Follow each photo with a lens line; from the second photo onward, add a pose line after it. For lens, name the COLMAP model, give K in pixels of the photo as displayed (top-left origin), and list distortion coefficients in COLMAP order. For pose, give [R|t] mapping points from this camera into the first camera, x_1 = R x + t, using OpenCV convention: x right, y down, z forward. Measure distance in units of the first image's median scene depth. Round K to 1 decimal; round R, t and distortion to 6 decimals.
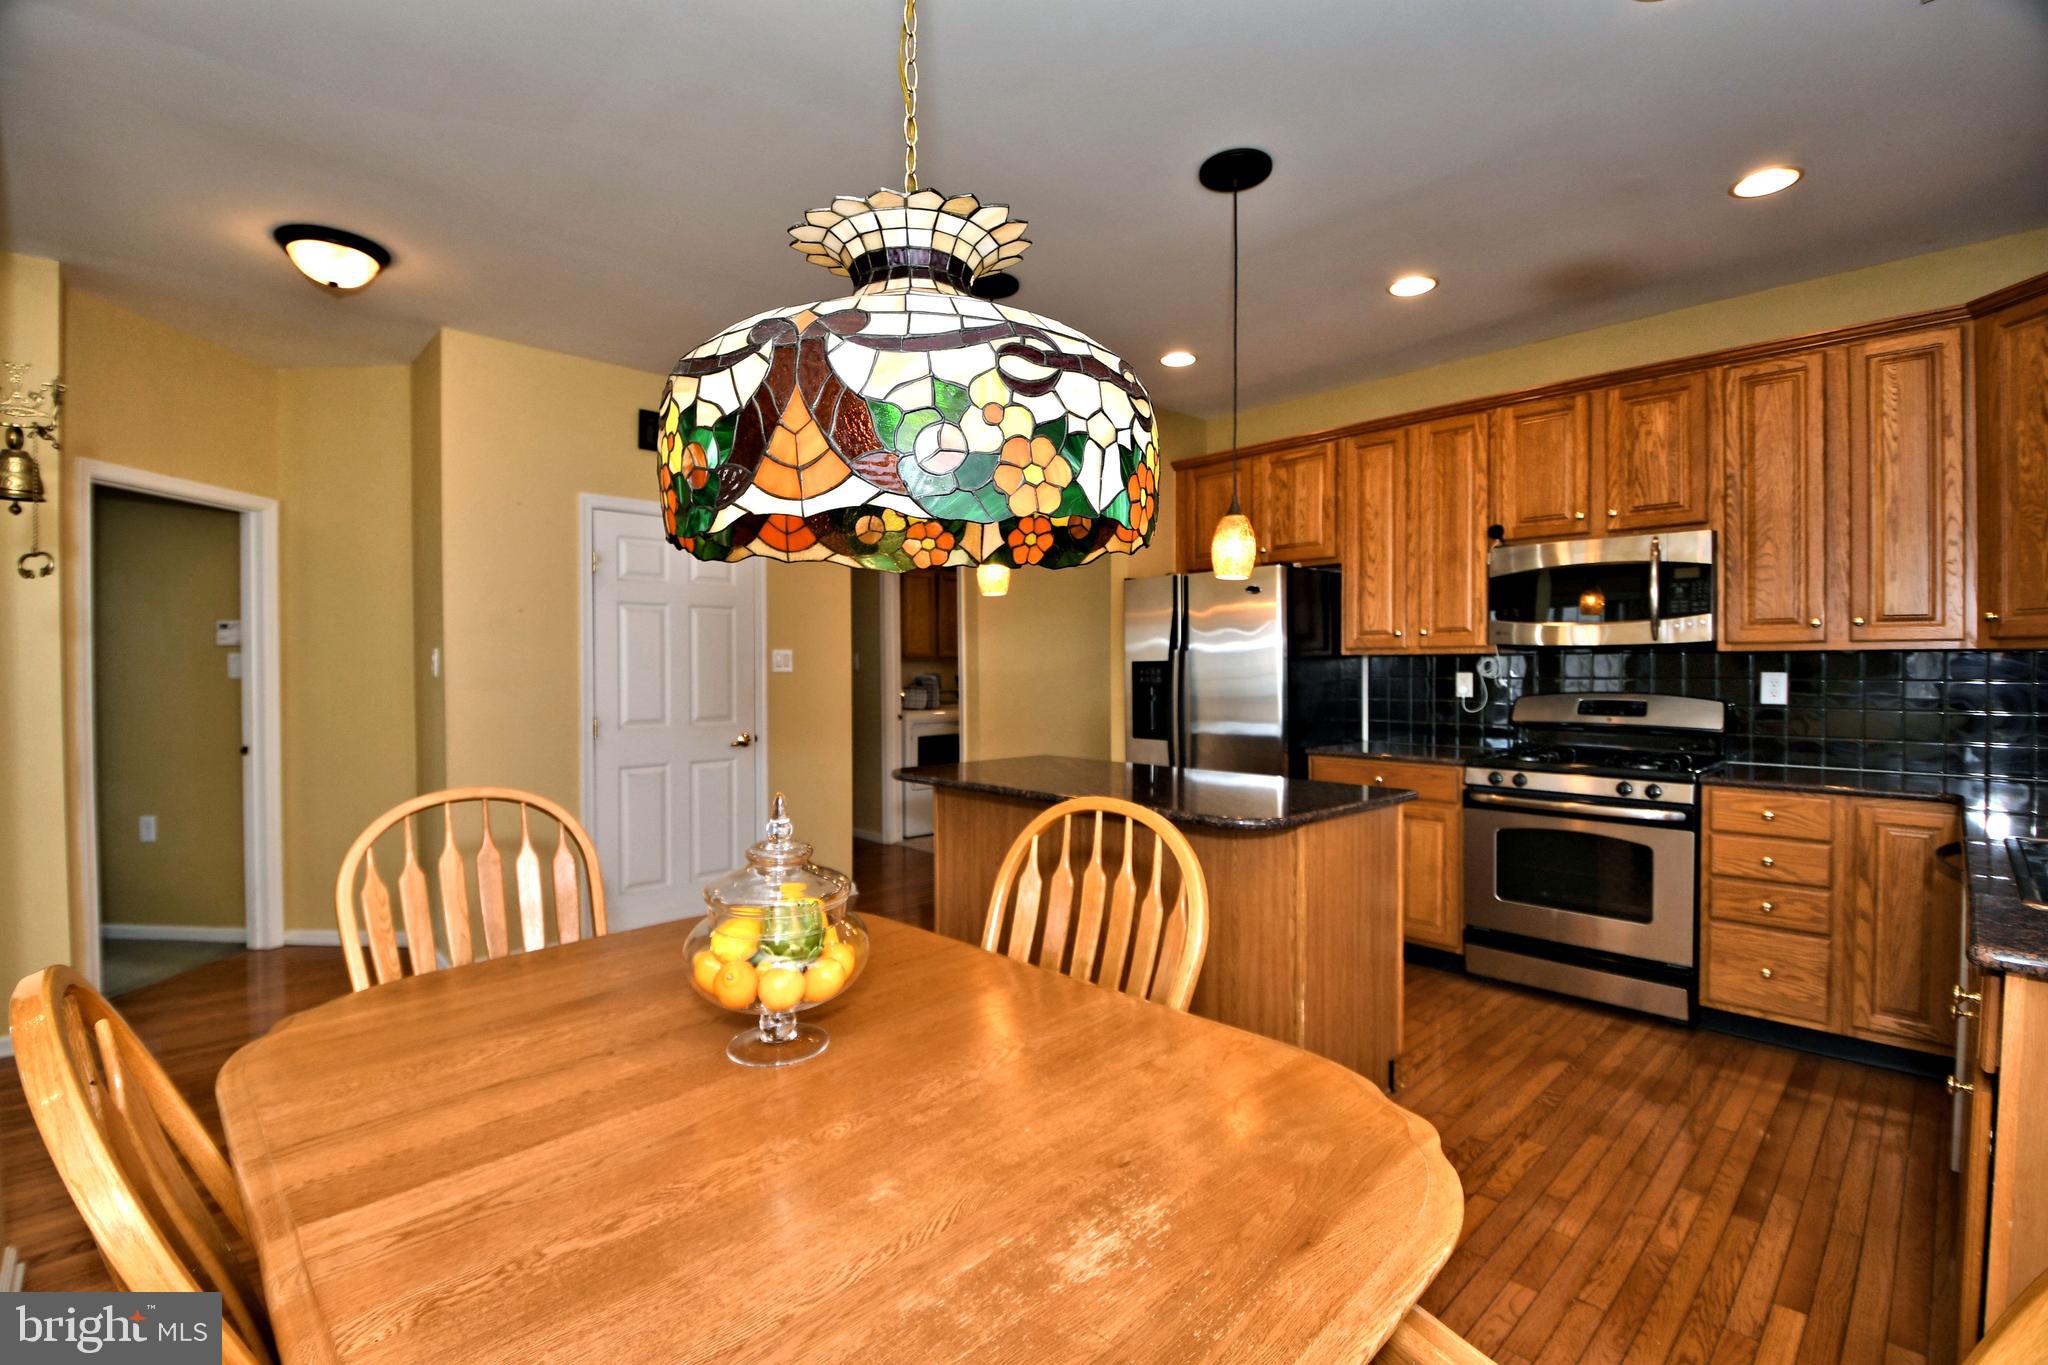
lens RADIAL K [[913.0, 0, 1000.3], [0, 913.0, 658.3], [0, 0, 1]] dist [-0.019811, -0.006202]
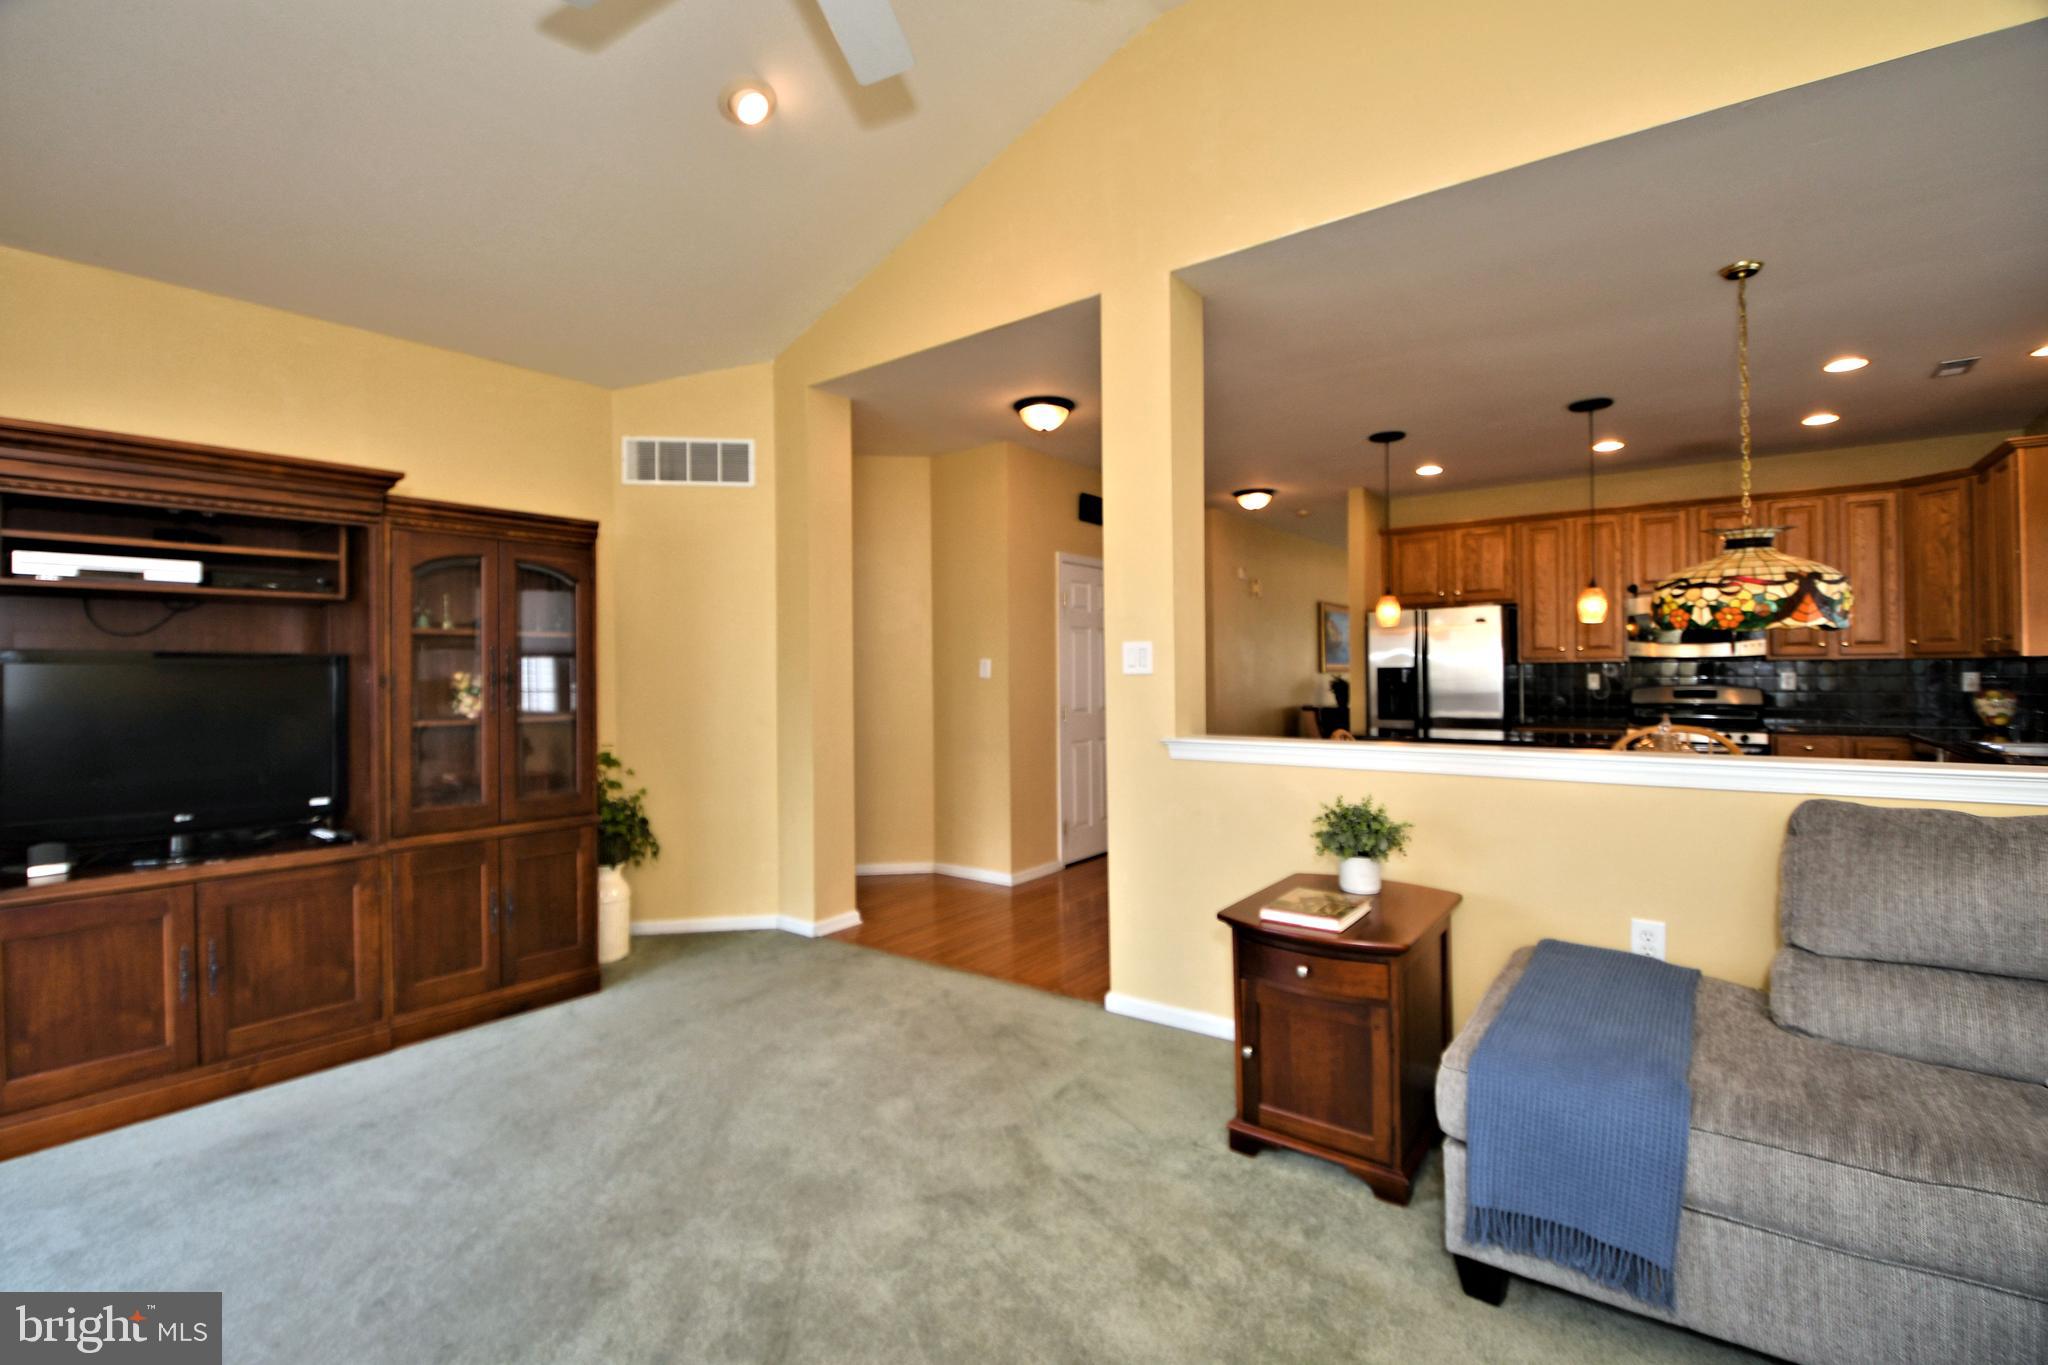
lens RADIAL K [[913.0, 0, 1004.1], [0, 913.0, 667.6], [0, 0, 1]] dist [-0.019811, -0.006202]
pose [[0.986303, -0.002789, 0.164918, -0.934113], [0.002589, 0.999996, 0.001428, 0.000604], [-0.164921, -0.000981, 0.986306, -0.481670]]
